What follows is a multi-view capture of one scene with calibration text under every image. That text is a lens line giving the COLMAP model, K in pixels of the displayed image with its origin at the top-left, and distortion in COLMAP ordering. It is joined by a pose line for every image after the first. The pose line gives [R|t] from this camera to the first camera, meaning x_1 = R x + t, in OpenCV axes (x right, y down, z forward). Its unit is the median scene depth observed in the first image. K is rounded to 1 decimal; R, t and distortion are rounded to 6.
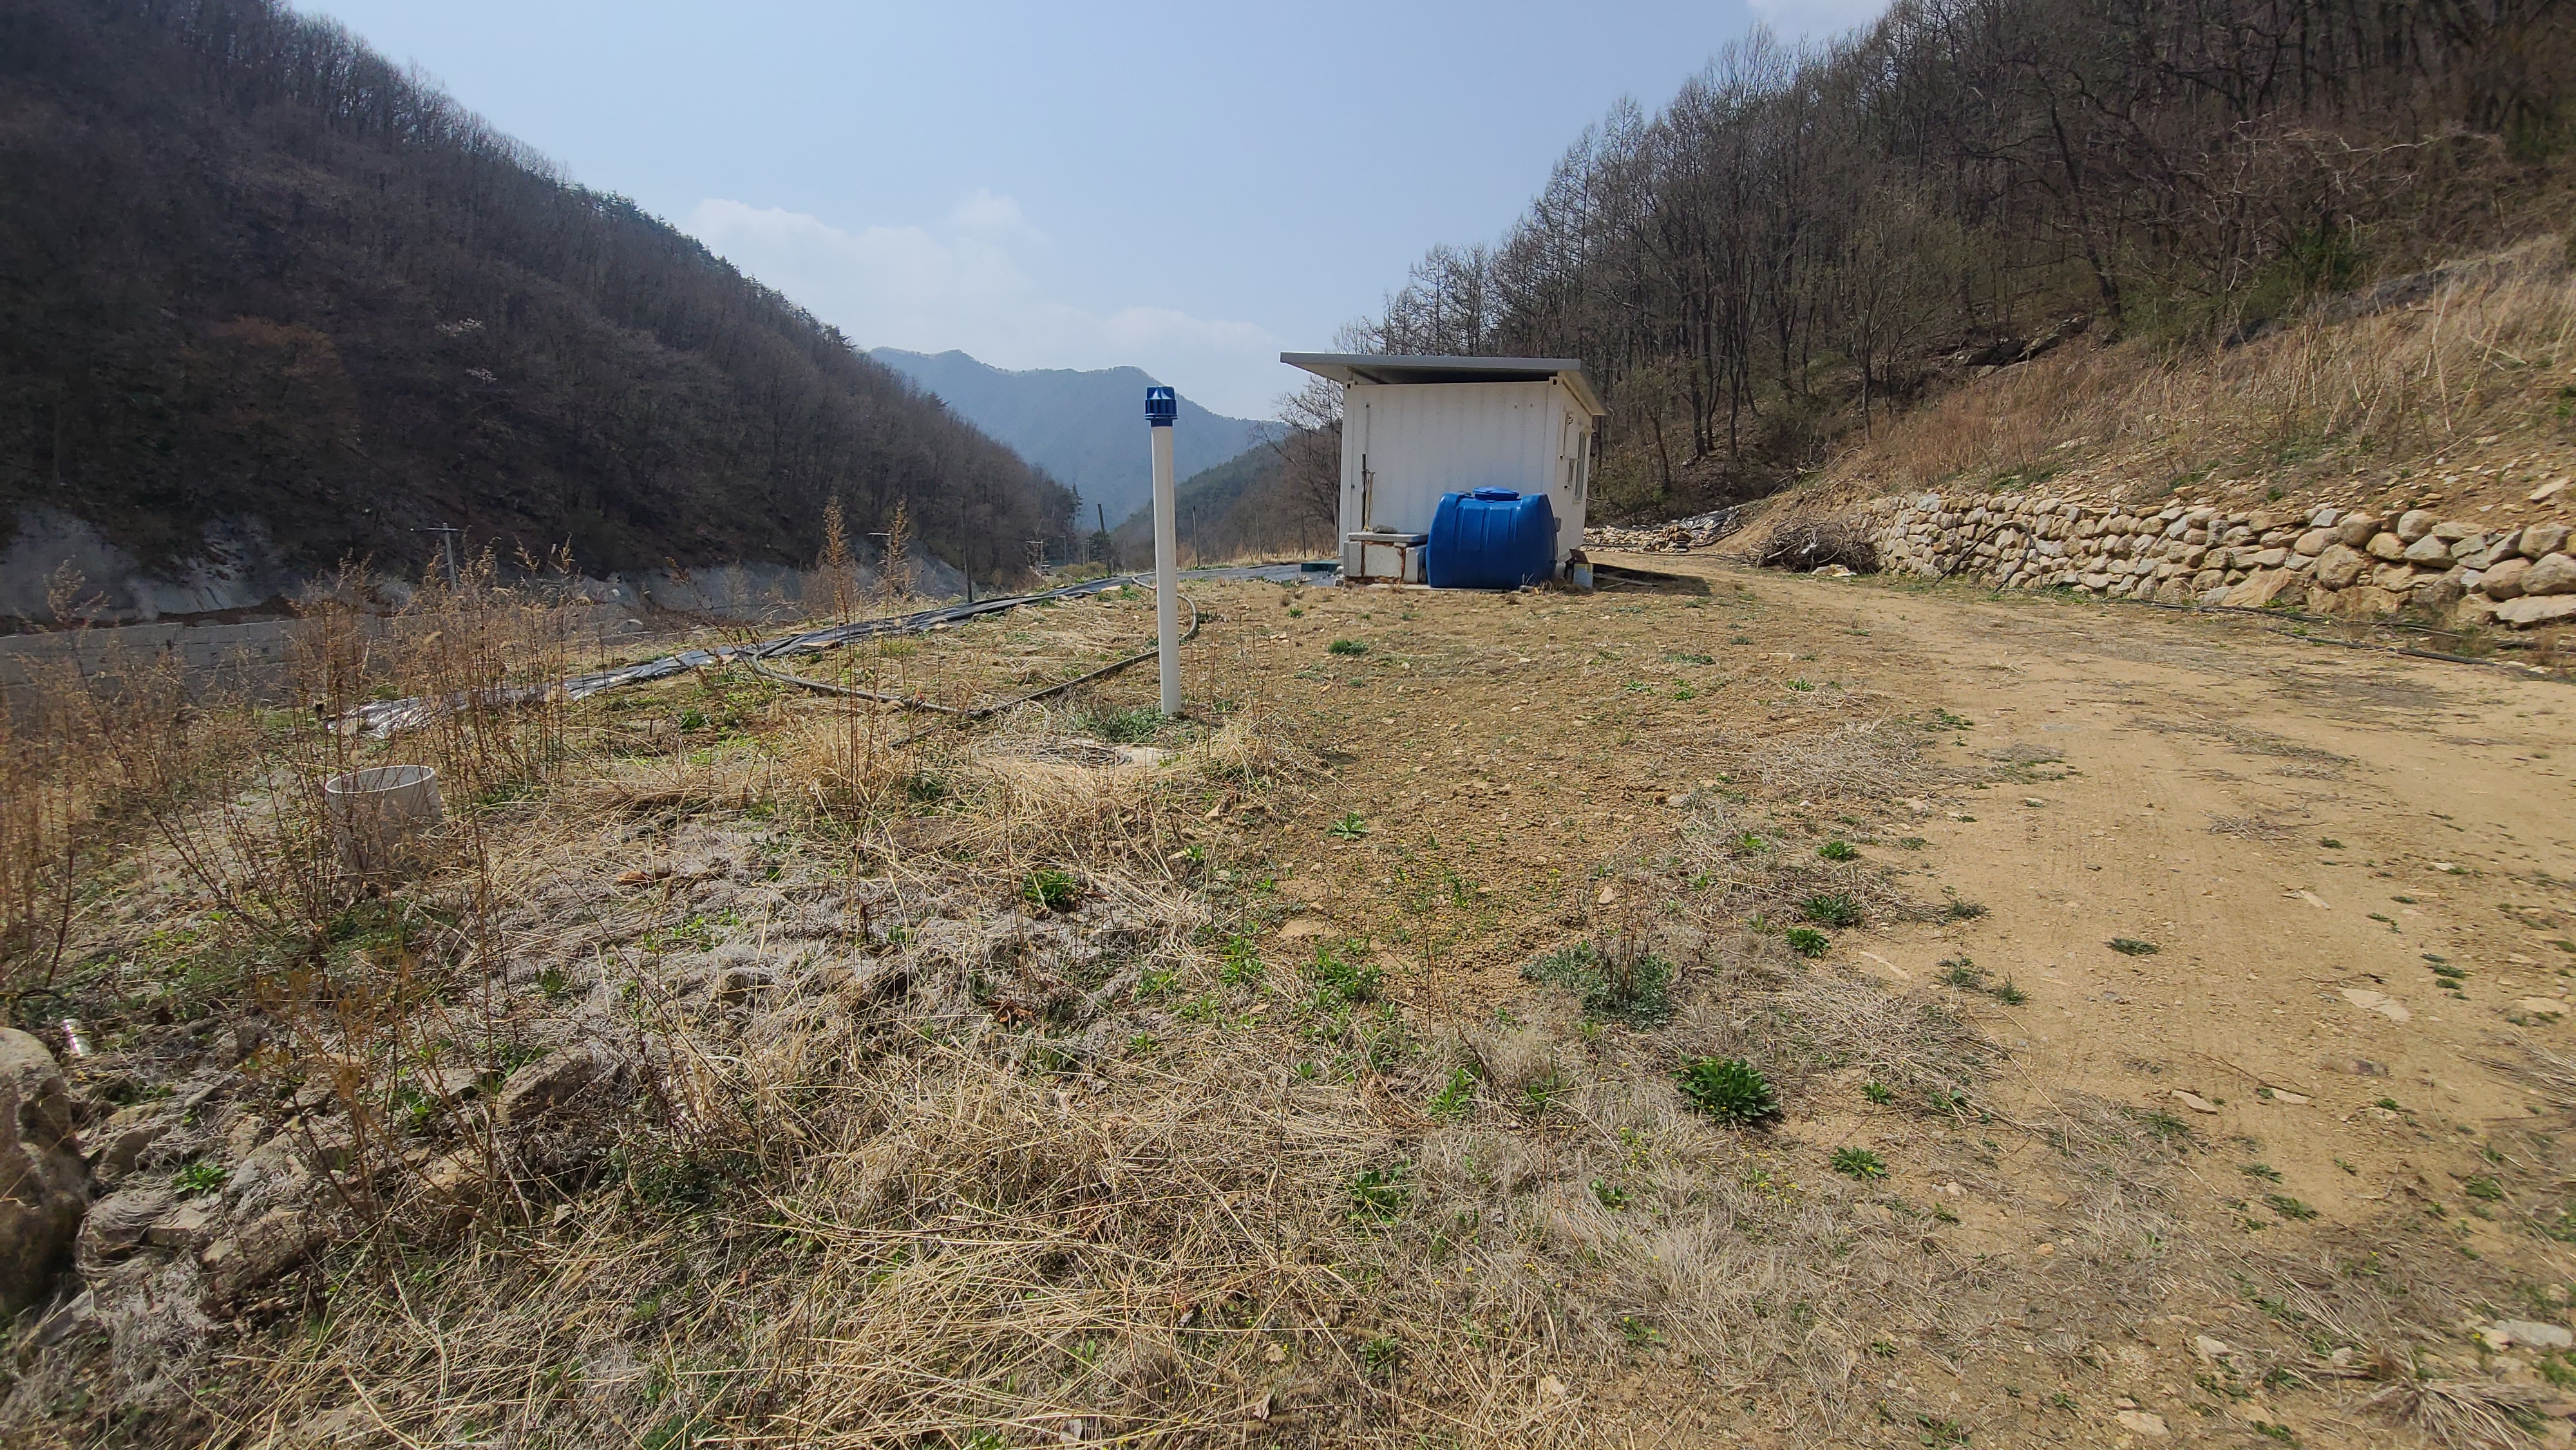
lens RADIAL K [[1044.8, 0, 1277.6], [0, 1044.8, 719.0], [0, 0, 1]] dist [0.000856, -0.007492]
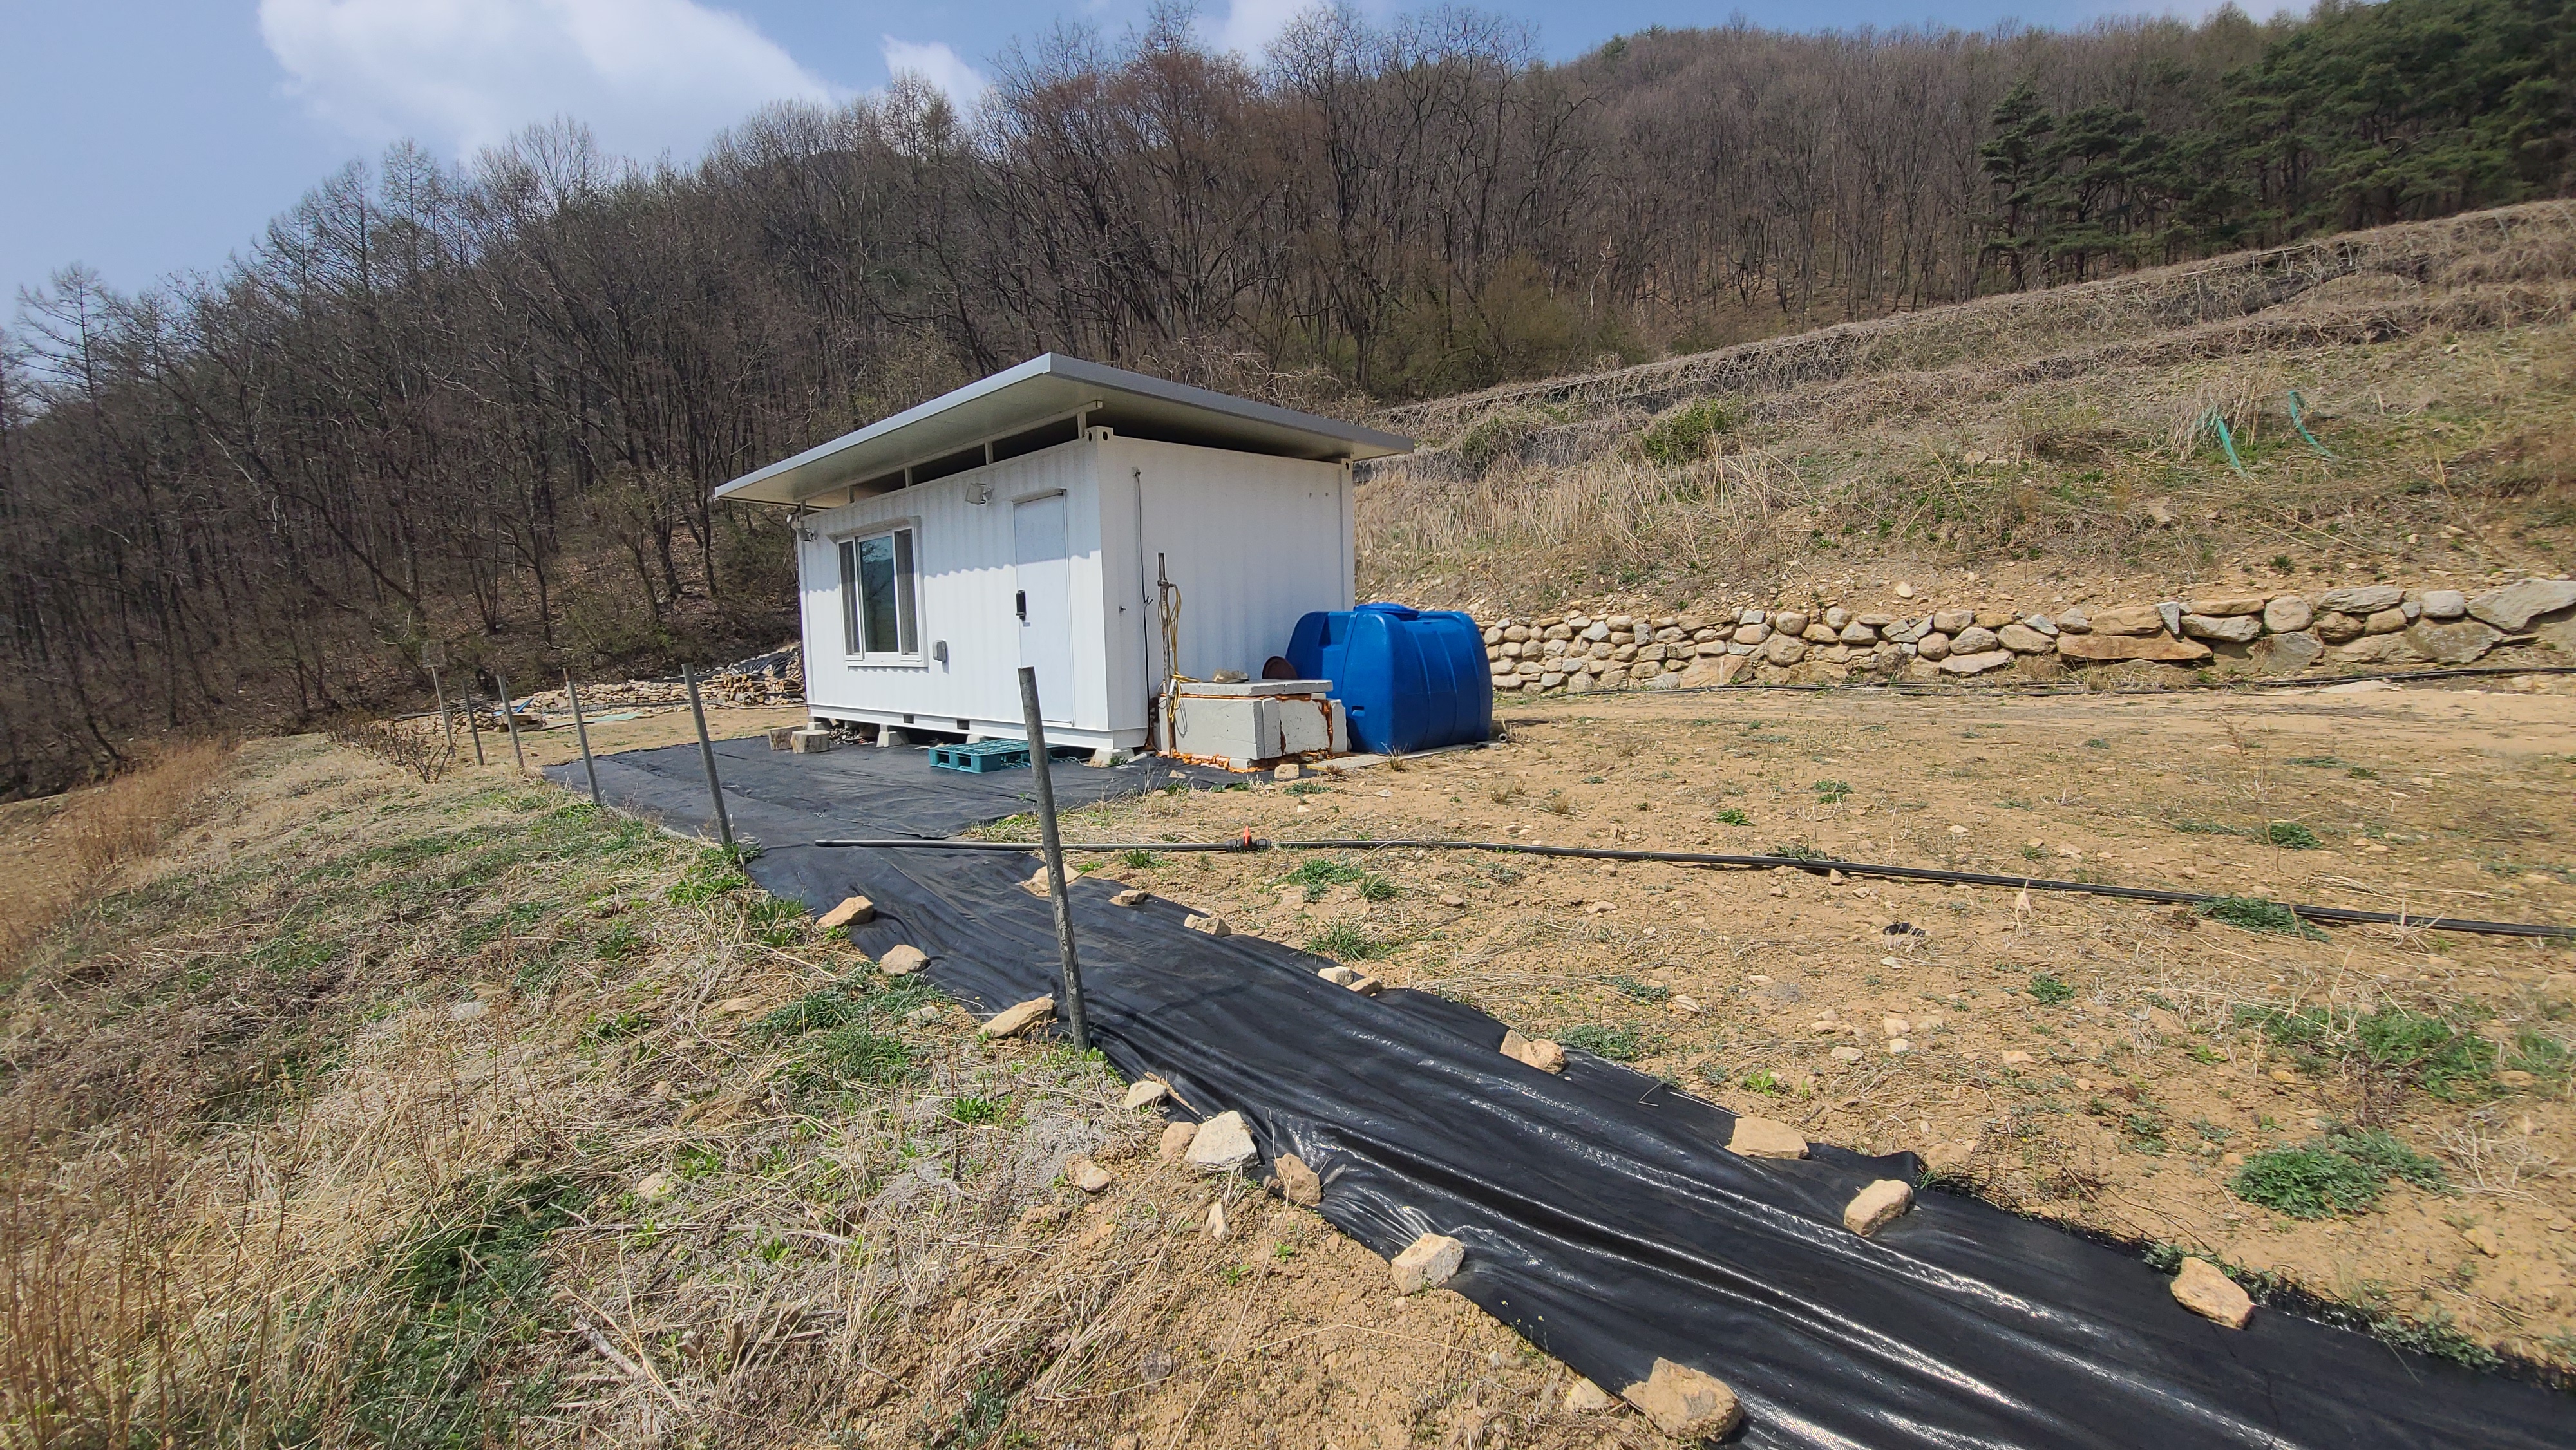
lens RADIAL K [[1044.8, 0, 1277.6], [0, 1044.8, 719.0], [0, 0, 1]] dist [0.000856, -0.007492]
pose [[0.447732, -0.099570, 0.888606, -0.534807], [0.220536, 0.975377, -0.001826, -0.196178], [-0.866545, 0.196787, 0.458667, 0.924284]]
